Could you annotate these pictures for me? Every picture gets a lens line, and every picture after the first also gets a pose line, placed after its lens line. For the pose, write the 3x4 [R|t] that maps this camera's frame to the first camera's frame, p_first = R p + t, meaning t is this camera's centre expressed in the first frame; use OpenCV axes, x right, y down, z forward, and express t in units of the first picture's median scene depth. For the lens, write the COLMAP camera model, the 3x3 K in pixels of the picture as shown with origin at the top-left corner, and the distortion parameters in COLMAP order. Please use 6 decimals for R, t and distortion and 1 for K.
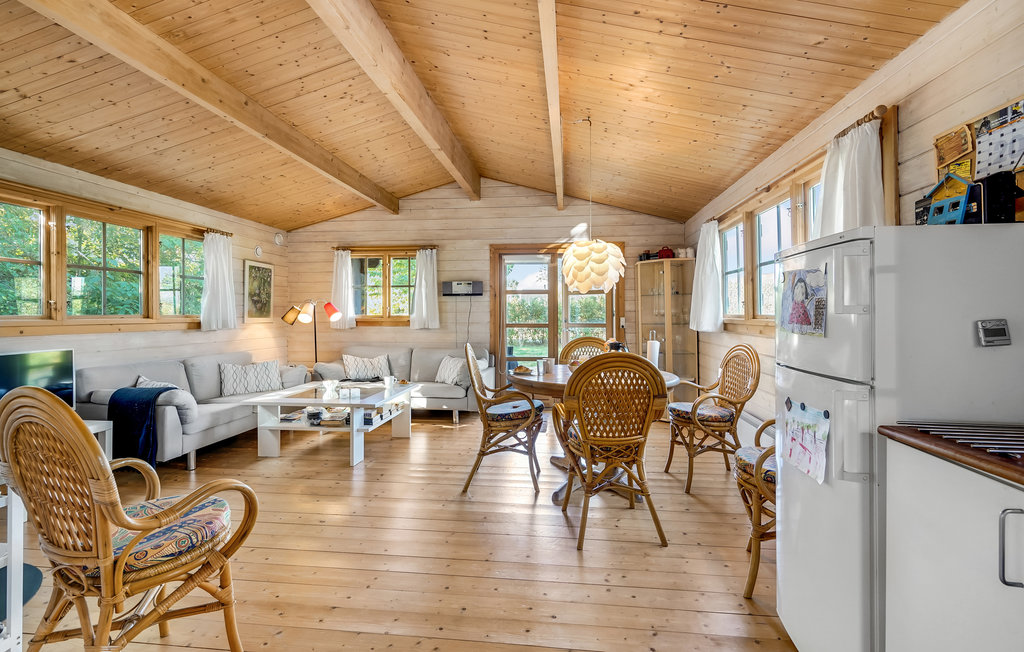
lens RADIAL K [[468.6, 0, 515.6], [0, 468.6, 311.7], [0, 0, 1]] dist [-0.002222, 0.000809]
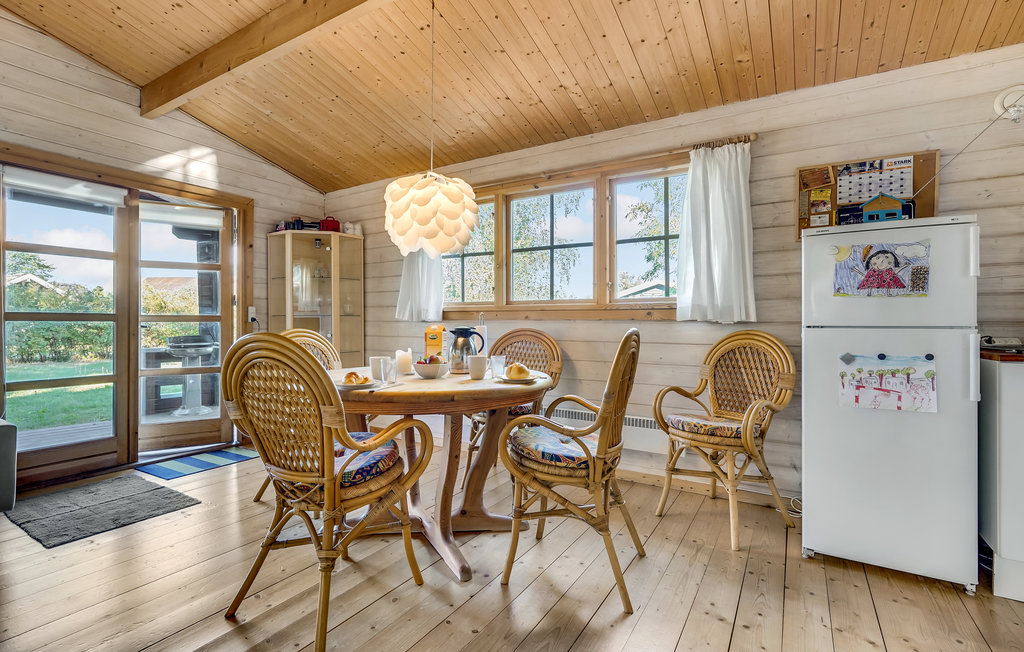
lens RADIAL K [[468.6, 0, 512.1], [0, 468.6, 323.9], [0, 0, 1]] dist [-0.002222, 0.000809]
pose [[0.427199, 0.000962, 0.904157, -0.300165], [-0.008401, 0.999960, 0.002906, 0.041361], [-0.904119, -0.008837, 0.427190, 0.453926]]
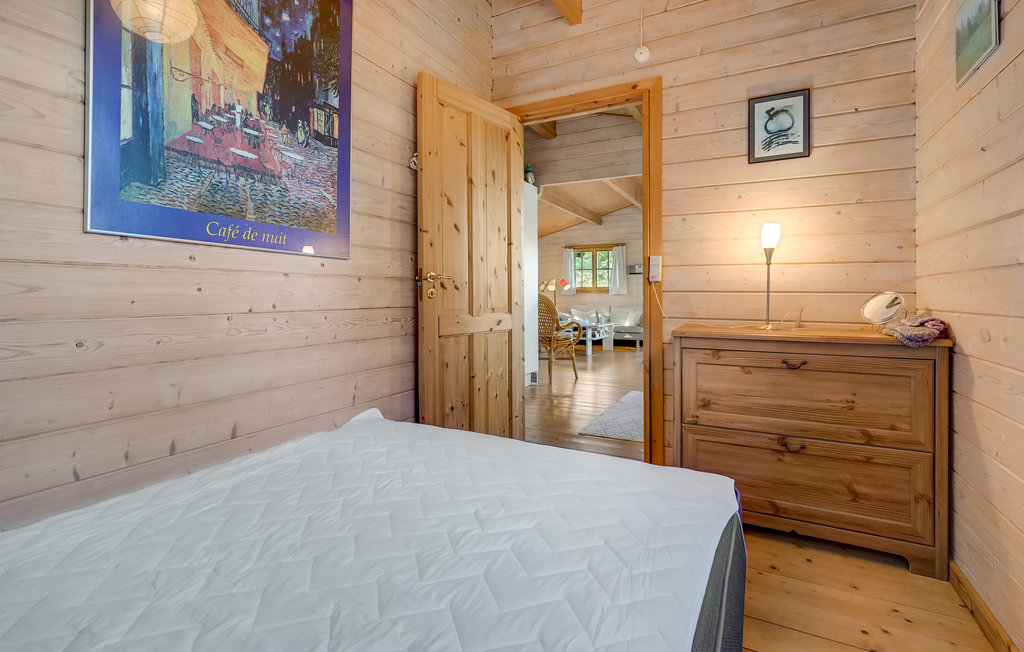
lens RADIAL K [[468.6, 0, 521.3], [0, 468.6, 290.4], [0, 0, 1]] dist [-0.002222, 0.000809]
pose [[0.932368, -0.005038, -0.361475, 0.111458], [0.002289, 0.999965, -0.008033, 0.046008], [0.361503, 0.006663, 0.932347, -0.874300]]
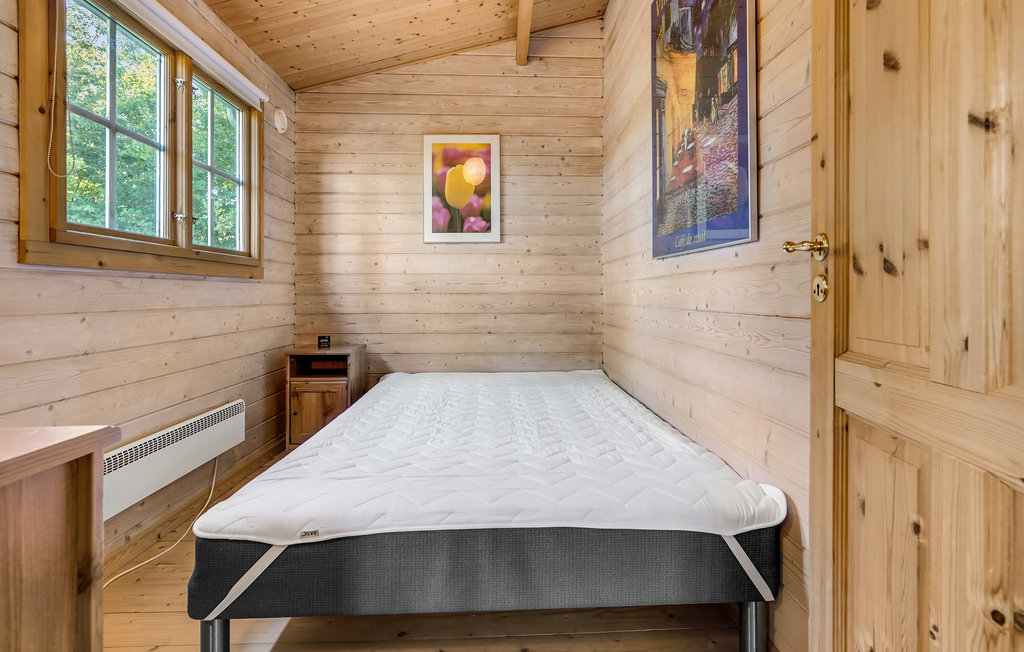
lens RADIAL K [[468.6, 0, 514.1], [0, 468.6, 292.4], [0, 0, 1]] dist [-0.002222, 0.000809]
pose [[-0.989023, -0.002220, -0.147746, -0.003853], [-0.000810, 0.999954, -0.009599, 0.048652], [0.147760, -0.009373, -0.988979, -0.255612]]
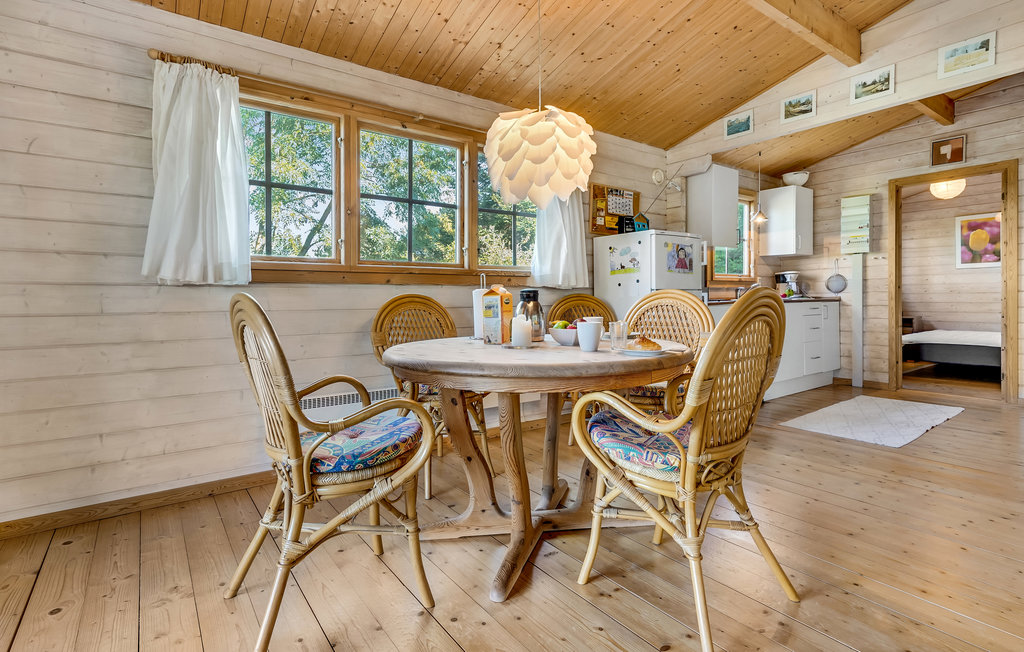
lens RADIAL K [[503.1, 0, 518.3], [0, 503.1, 298.5], [0, 0, 1]] dist [0.020253, 0.000416]
pose [[-0.679664, 0.002616, 0.733519, -0.207986], [0.003374, 0.999994, -0.000439, 0.056285], [-0.733516, 0.002176, -0.679668, 1.076311]]
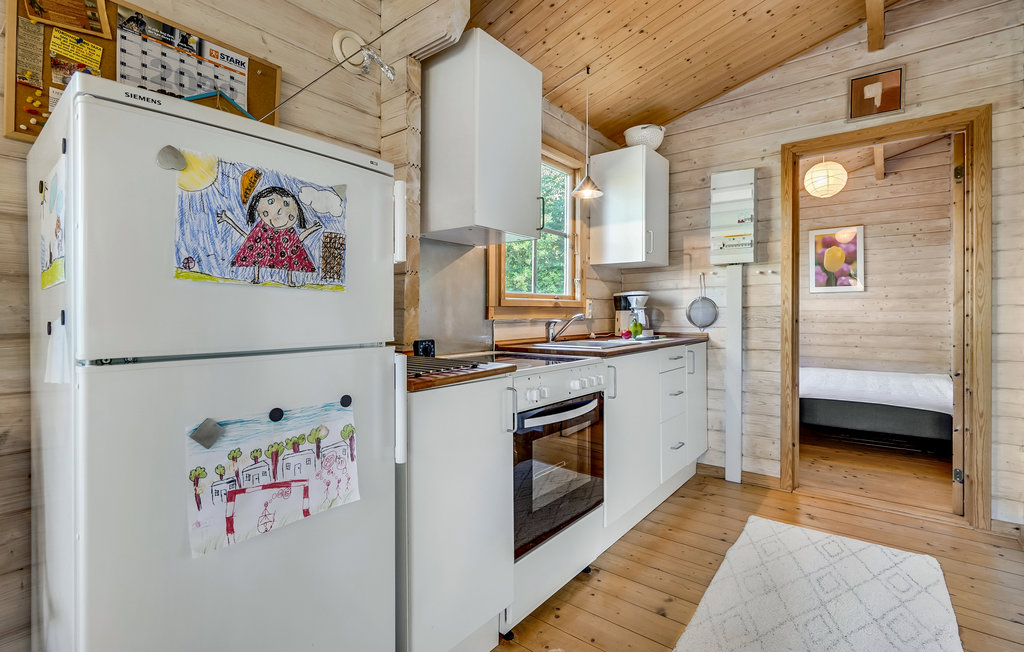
lens RADIAL K [[468.6, 0, 516.4], [0, 468.6, 310.3], [0, 0, 1]] dist [-0.002222, 0.000809]
pose [[-0.846081, 0.001701, 0.533052, 0.021520], [-0.003633, 0.999953, -0.008958, 0.027288], [-0.533042, -0.009515, -0.846035, 0.446419]]
